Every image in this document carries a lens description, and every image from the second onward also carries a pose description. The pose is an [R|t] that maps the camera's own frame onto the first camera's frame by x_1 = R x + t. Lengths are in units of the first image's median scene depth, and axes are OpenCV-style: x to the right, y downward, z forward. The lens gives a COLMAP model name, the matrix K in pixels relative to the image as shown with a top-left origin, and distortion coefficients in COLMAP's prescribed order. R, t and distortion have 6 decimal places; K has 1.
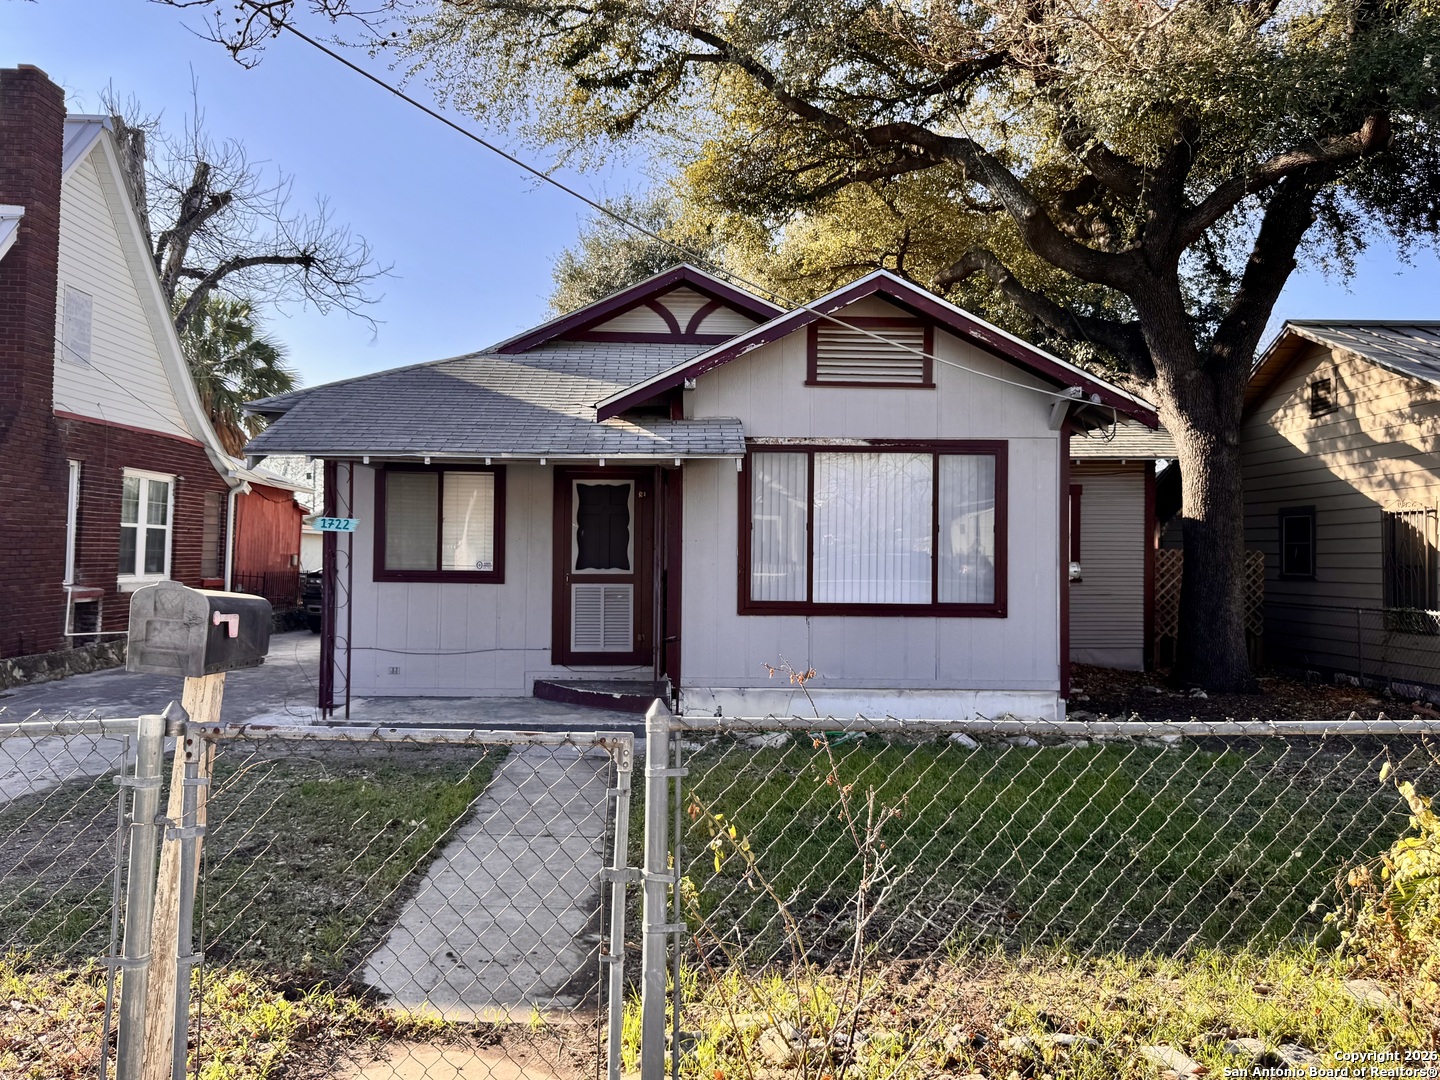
lens RADIAL K [[1142.6, 0, 717.7], [0, 1142.6, 535.2], [0, 0, 1]] dist [0.016342, -0.000649]
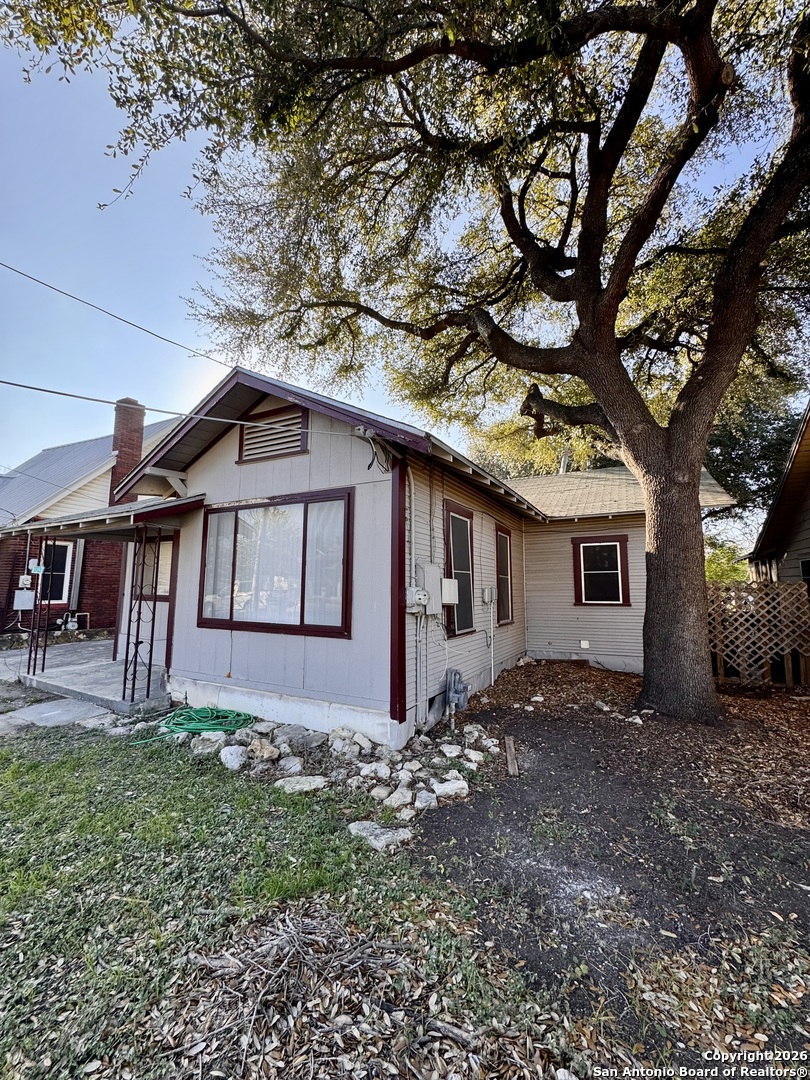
lens RADIAL K [[431.8, 0, 408.2], [0, 431.8, 536.3], [0, 0, 1]] dist [-0.002000, 0.000244]
pose [[0.875995, -0.060445, -0.478518, 0.513811], [0.009776, 0.994137, -0.107681, 0.016853], [0.482221, 0.089650, 0.871450, 0.644147]]
